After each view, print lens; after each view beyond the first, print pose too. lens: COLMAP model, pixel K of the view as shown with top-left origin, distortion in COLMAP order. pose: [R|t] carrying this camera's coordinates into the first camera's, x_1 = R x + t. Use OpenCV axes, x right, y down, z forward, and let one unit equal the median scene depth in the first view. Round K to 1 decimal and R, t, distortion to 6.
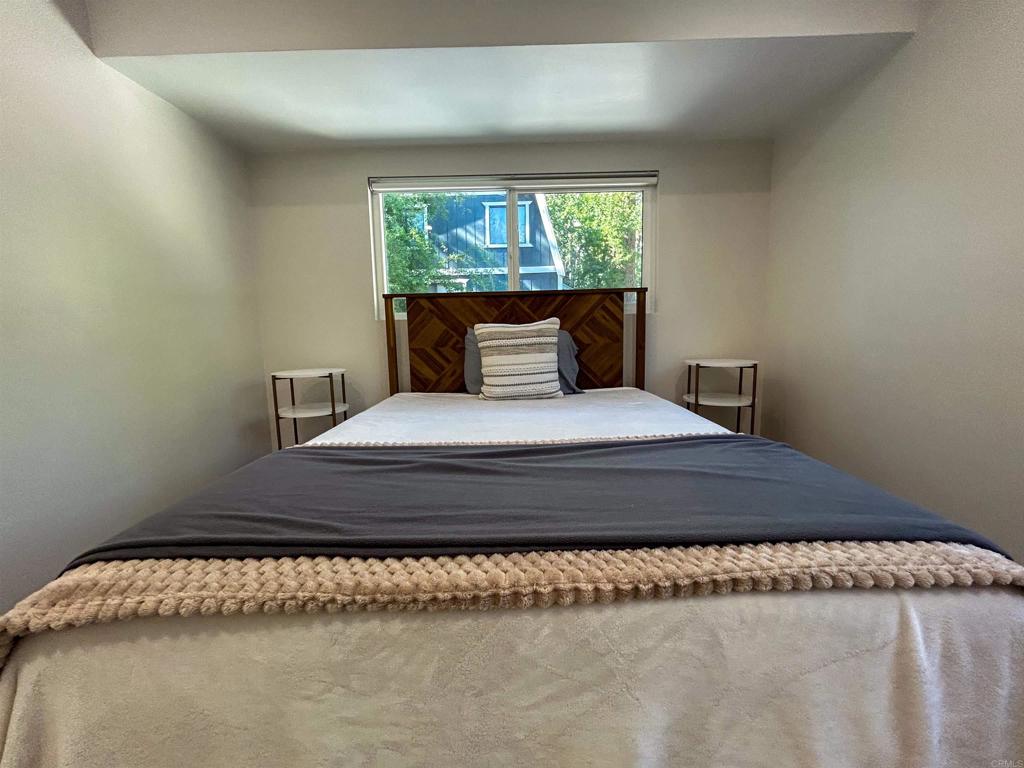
lens RADIAL K [[420.2, 0, 512.0], [0, 420.2, 384.0], [0, 0, 1]] dist [0.000890, -0.000120]
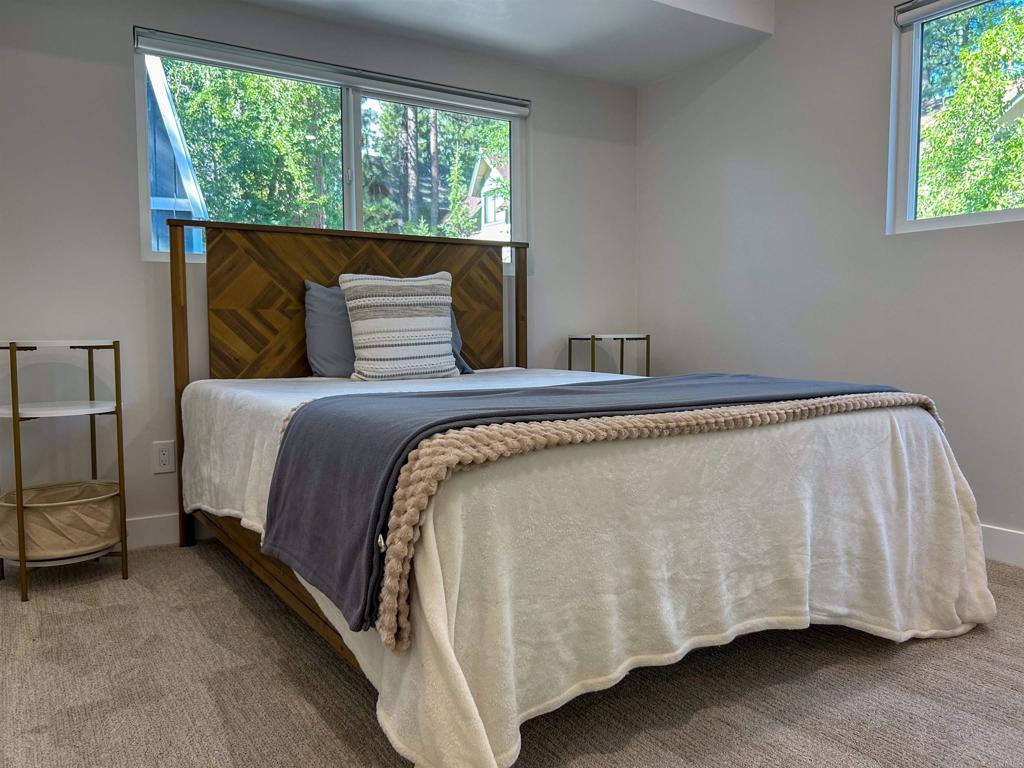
lens RADIAL K [[787.8, 0, 512.2], [0, 787.8, 388.1], [0, 0, 1]] dist [0.003785, -0.001511]
pose [[0.840444, -0.019554, 0.541545, -0.512697], [0.051008, 0.997766, -0.043135, 0.107229], [-0.539492, 0.063875, 0.839564, -0.218255]]
